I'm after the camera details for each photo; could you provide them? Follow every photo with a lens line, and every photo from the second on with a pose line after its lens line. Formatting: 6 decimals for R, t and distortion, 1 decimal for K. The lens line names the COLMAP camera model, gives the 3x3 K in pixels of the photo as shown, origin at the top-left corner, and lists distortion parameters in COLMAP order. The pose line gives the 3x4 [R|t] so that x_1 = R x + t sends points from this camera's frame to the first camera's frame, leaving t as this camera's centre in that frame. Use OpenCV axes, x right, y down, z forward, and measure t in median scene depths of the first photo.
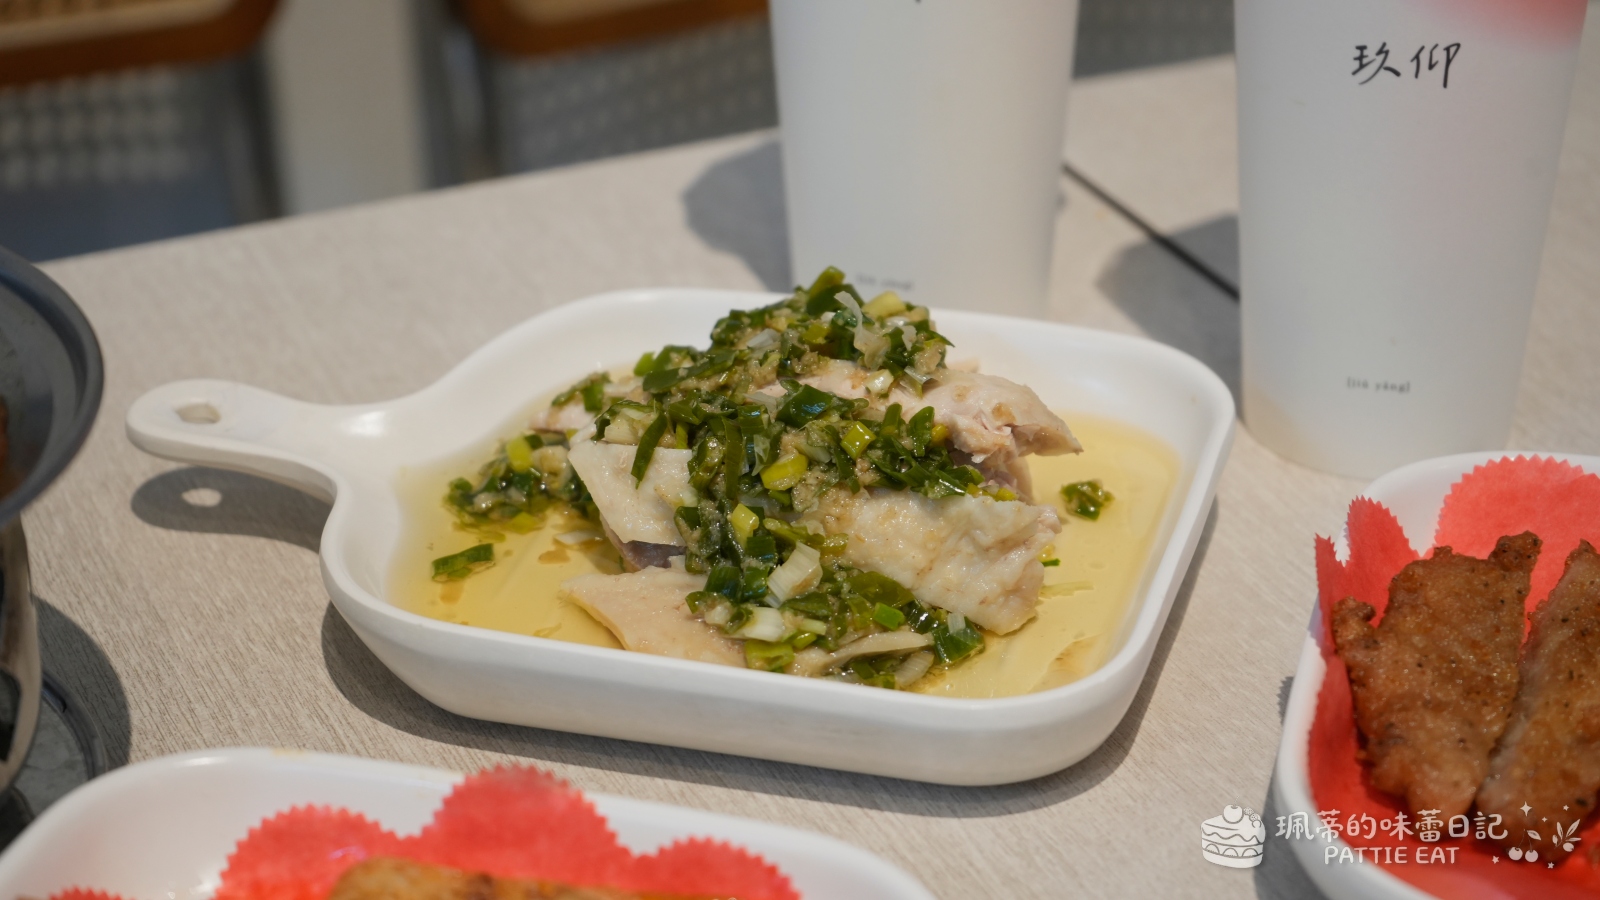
lens RADIAL K [[3312.0, 0, 800.0], [0, 3312.0, 450.0], [0, 0, 1]] dist [-0.067961, 0.038644]
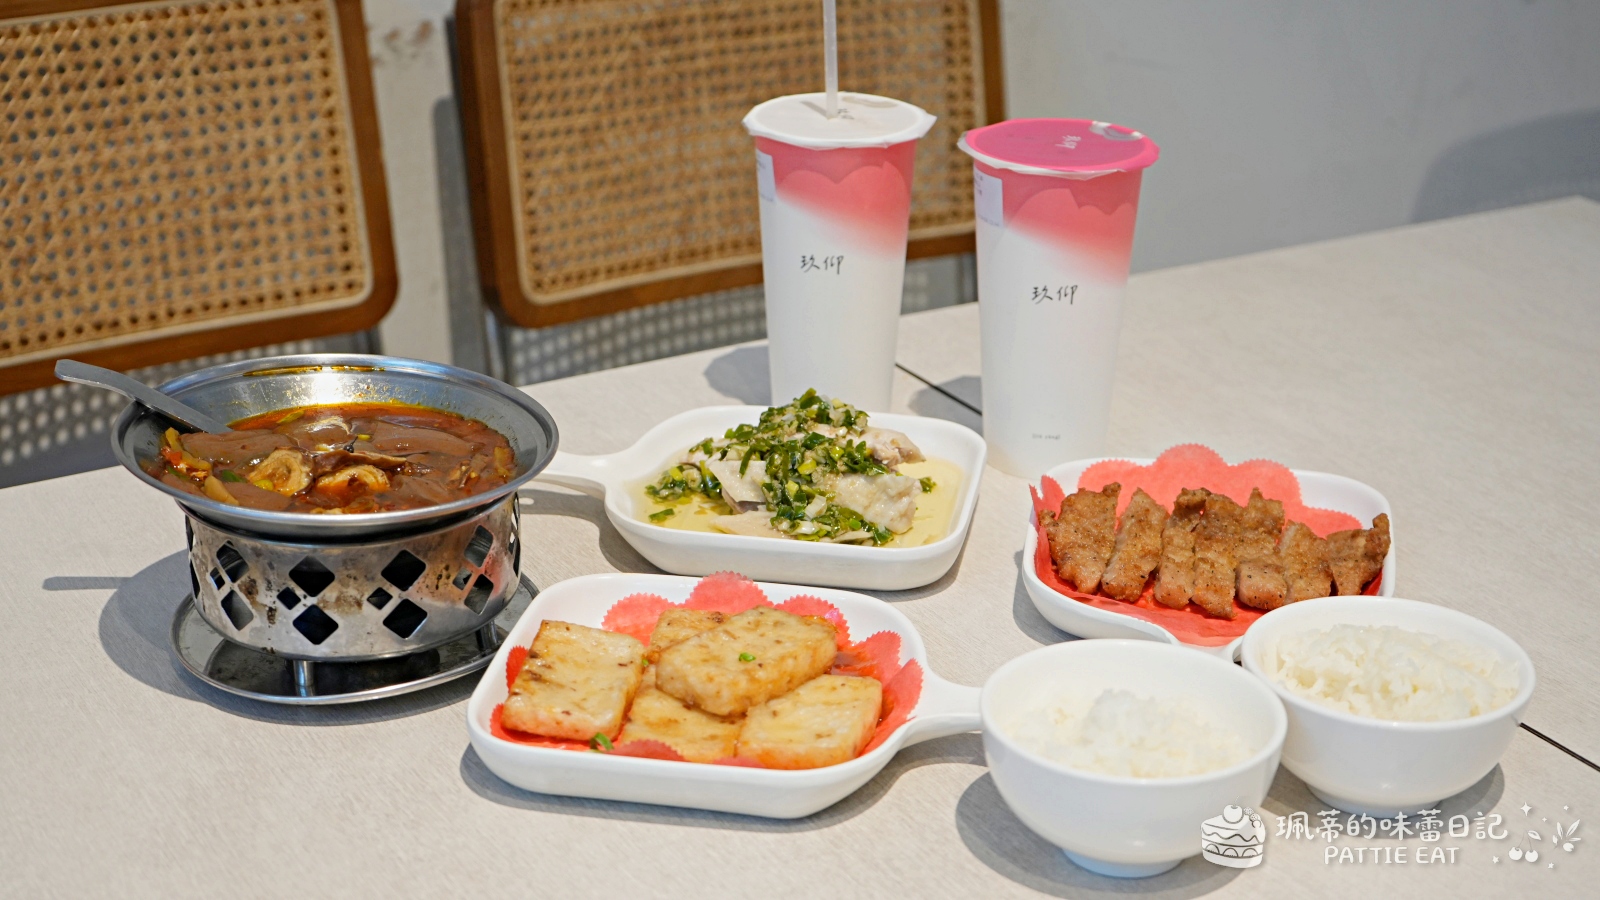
lens RADIAL K [[2547.4, 0, 800.0], [0, 2547.4, 450.0], [0, 0, 1]] dist [-0.000902, -0.002392]
pose [[0.993769, -0.023692, 0.108910, -0.208711], [0.032619, 0.996185, -0.080937, 0.142096], [-0.106577, 0.083986, 0.990751, -0.813541]]
